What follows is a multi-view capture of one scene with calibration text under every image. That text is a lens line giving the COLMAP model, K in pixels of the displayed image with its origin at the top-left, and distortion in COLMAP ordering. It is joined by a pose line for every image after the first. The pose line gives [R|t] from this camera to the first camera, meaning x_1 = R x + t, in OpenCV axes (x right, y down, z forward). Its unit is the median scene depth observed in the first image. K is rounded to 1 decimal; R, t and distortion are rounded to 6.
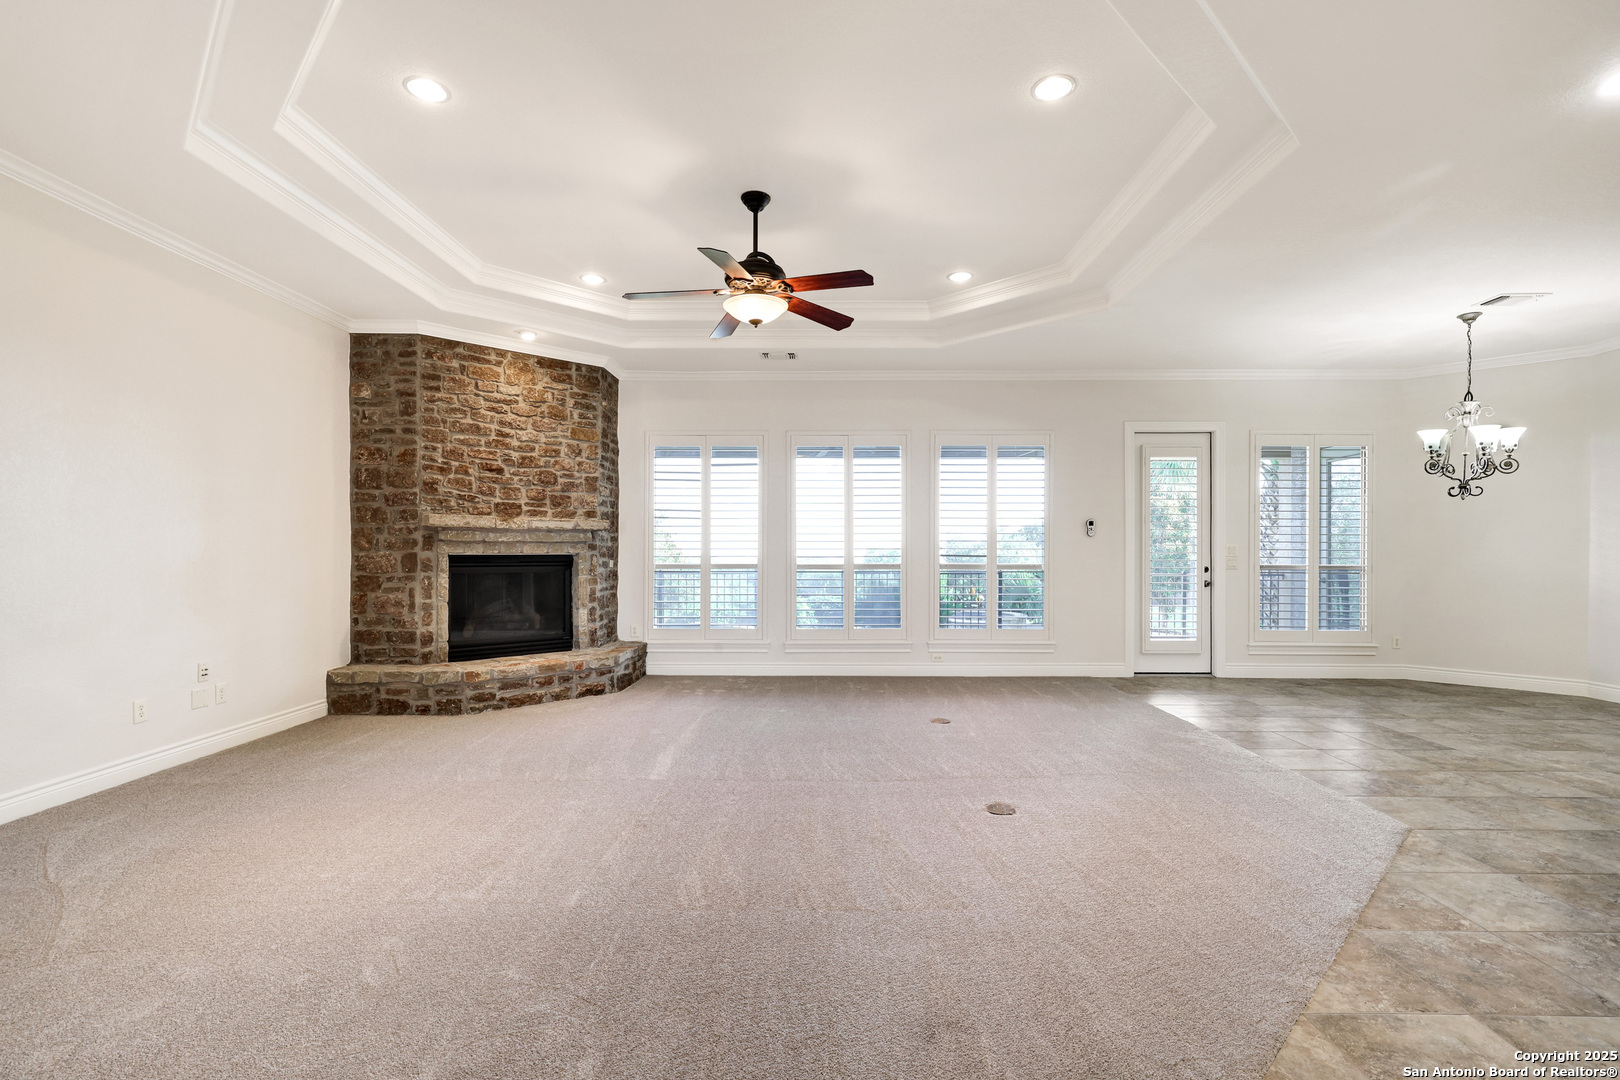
lens RADIAL K [[740.8, 0, 817.2], [0, 740.8, 551.6], [0, 0, 1]] dist [0.000289, 0.000283]
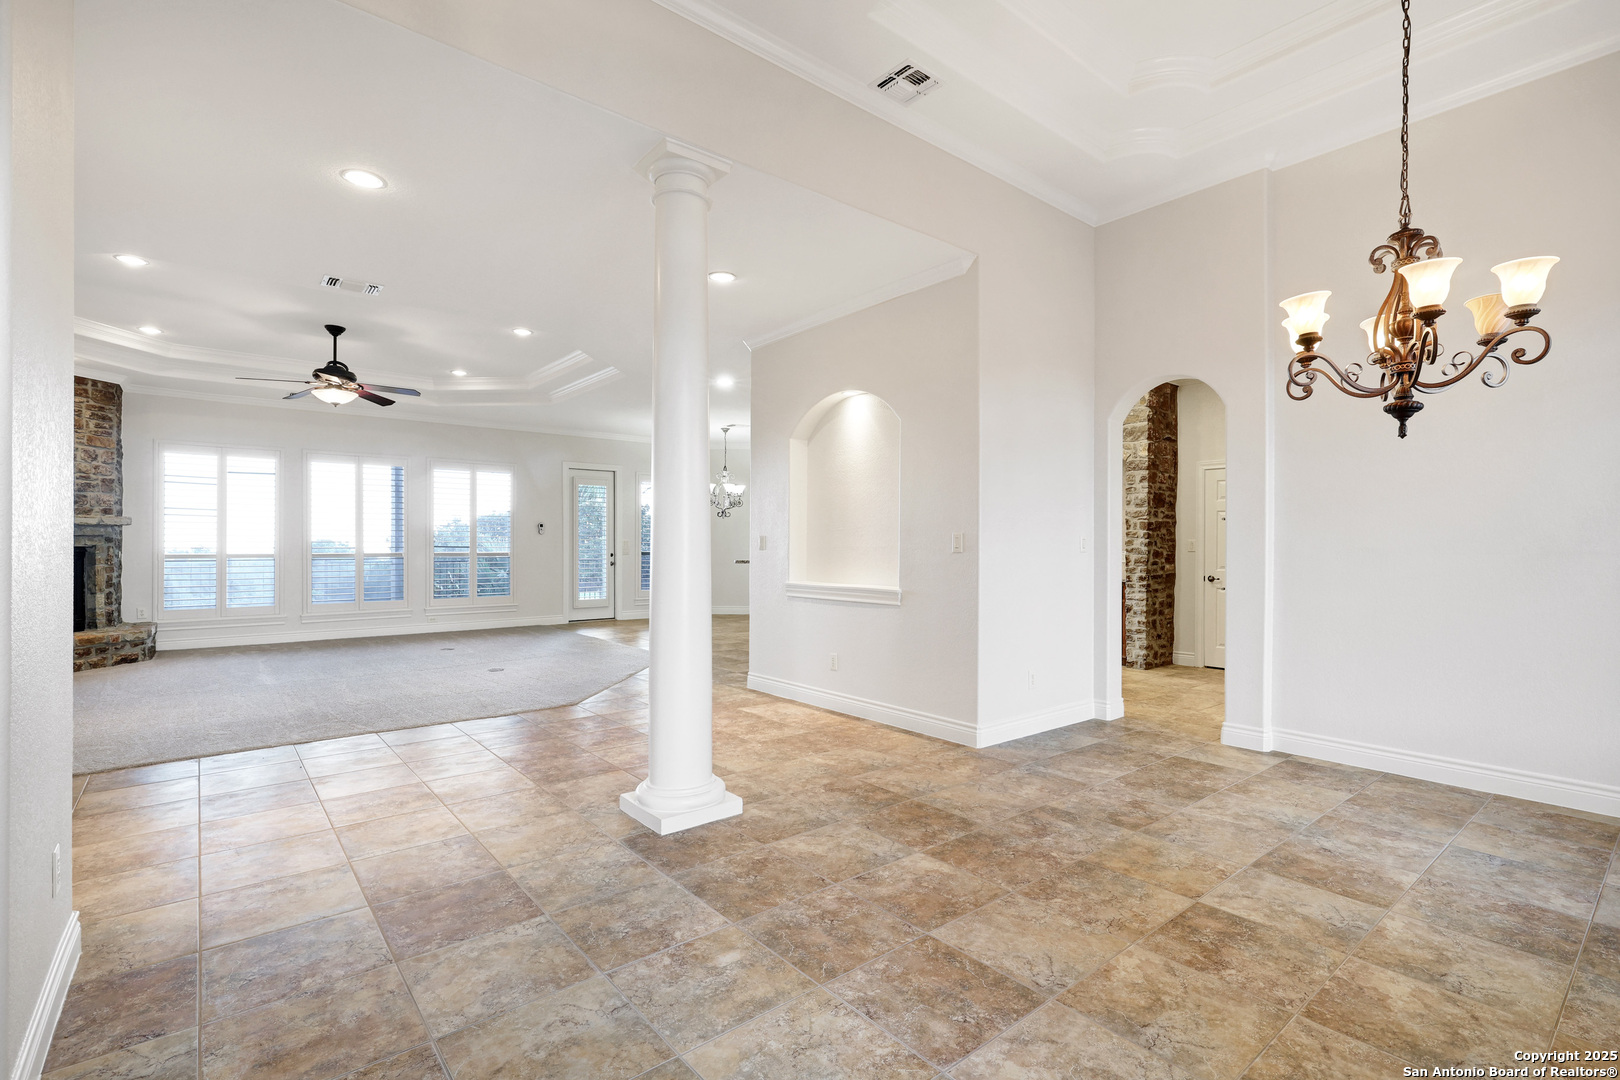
lens RADIAL K [[740.8, 0, 814.3], [0, 740.8, 544.5], [0, 0, 1]] dist [0.000289, 0.000283]
pose [[0.764498, 0.000182, 0.644626, -0.223592], [-0.000247, 1.000000, 0.000010, 0.000864], [-0.644626, -0.000167, 0.764498, -0.636434]]
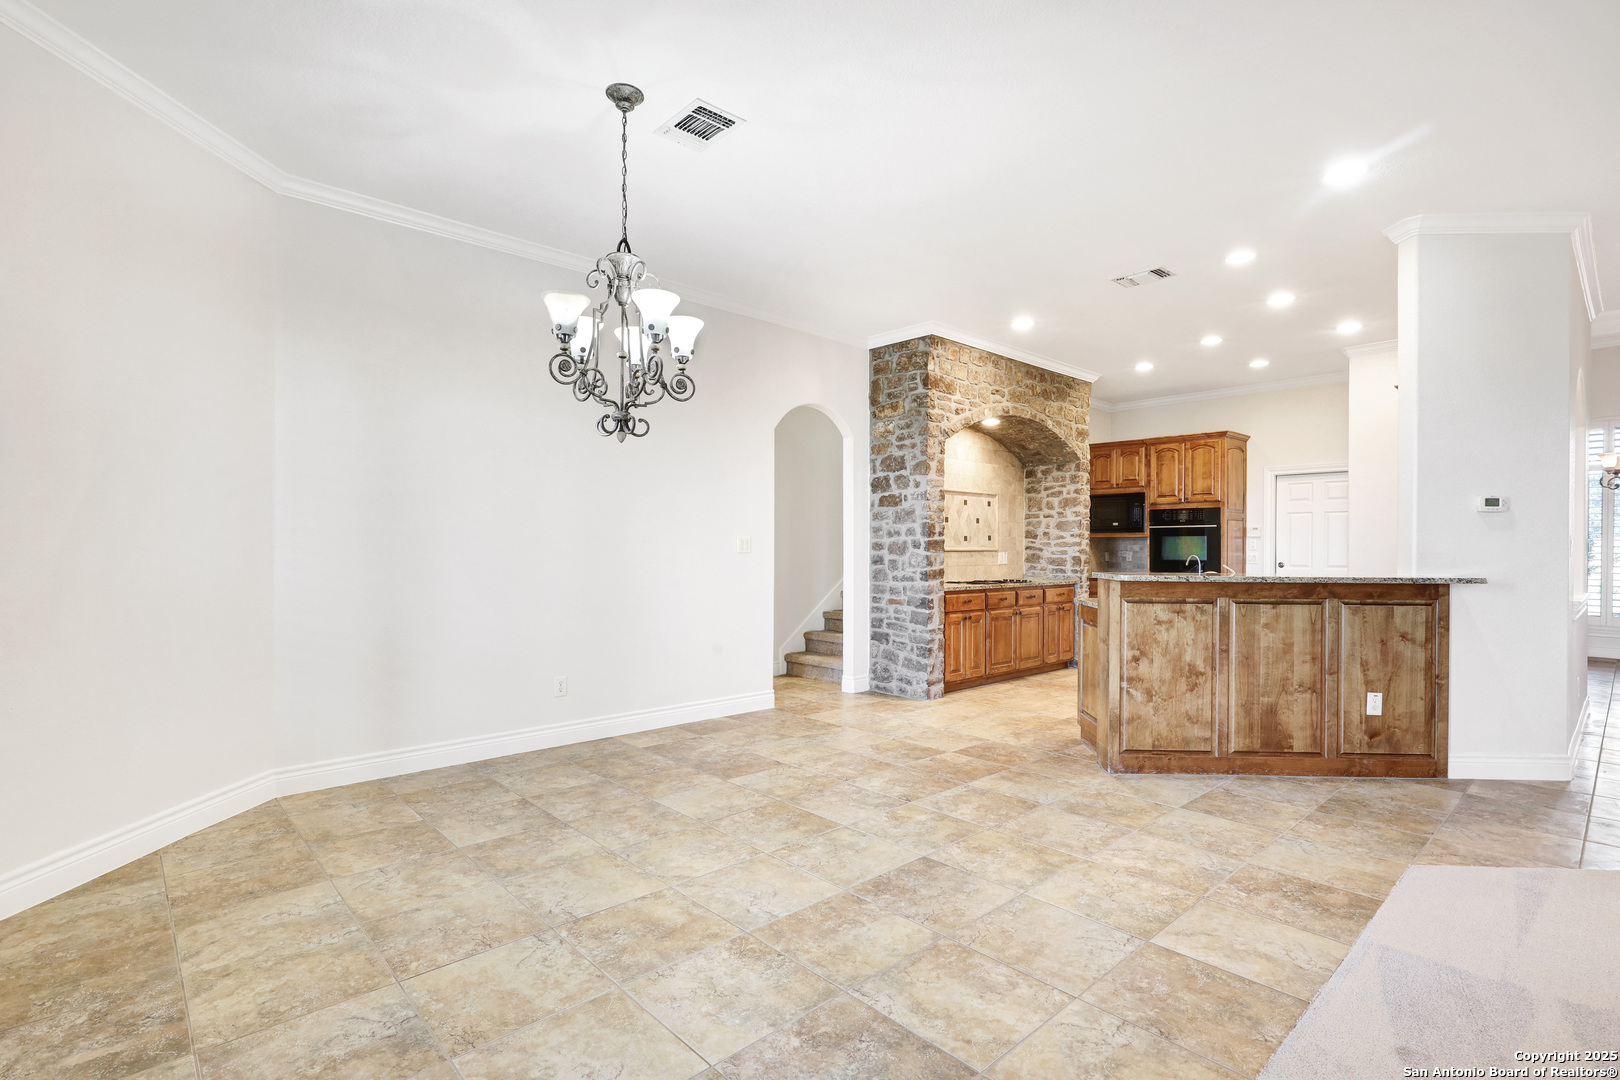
lens RADIAL K [[772.3, 0, 815.3], [0, 772.3, 552.3], [0, 0, 1]] dist [-0.001293, -0.001084]
pose [[-0.688066, -0.012286, 0.725544, 0.330380], [-0.005910, 0.999918, 0.011327, -0.000024], [-0.725624, 0.003506, -0.688083, 1.114567]]
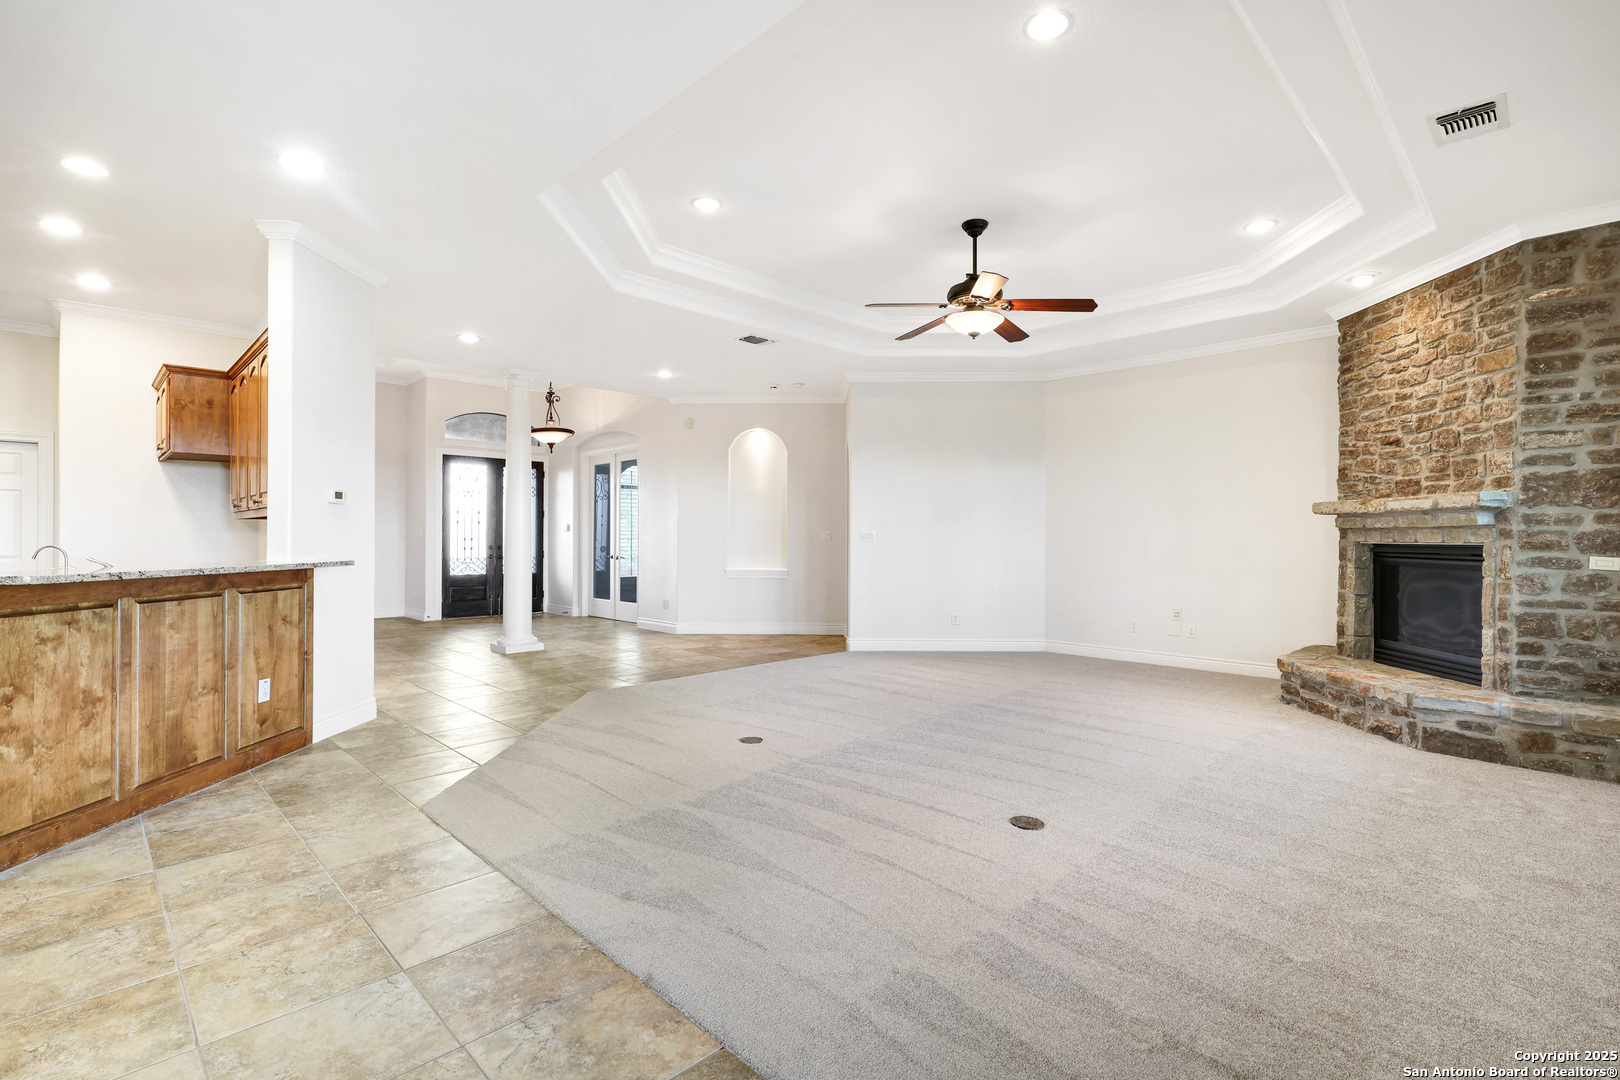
lens RADIAL K [[740.8, 0, 823.1], [0, 740.8, 531.1], [0, 0, 1]] dist [0.000289, 0.000283]
pose [[-0.695613, -0.009601, -0.718353, 0.601392], [-0.005726, 0.999953, -0.007820, -0.000058], [0.718394, -0.001326, -0.695635, 1.100569]]
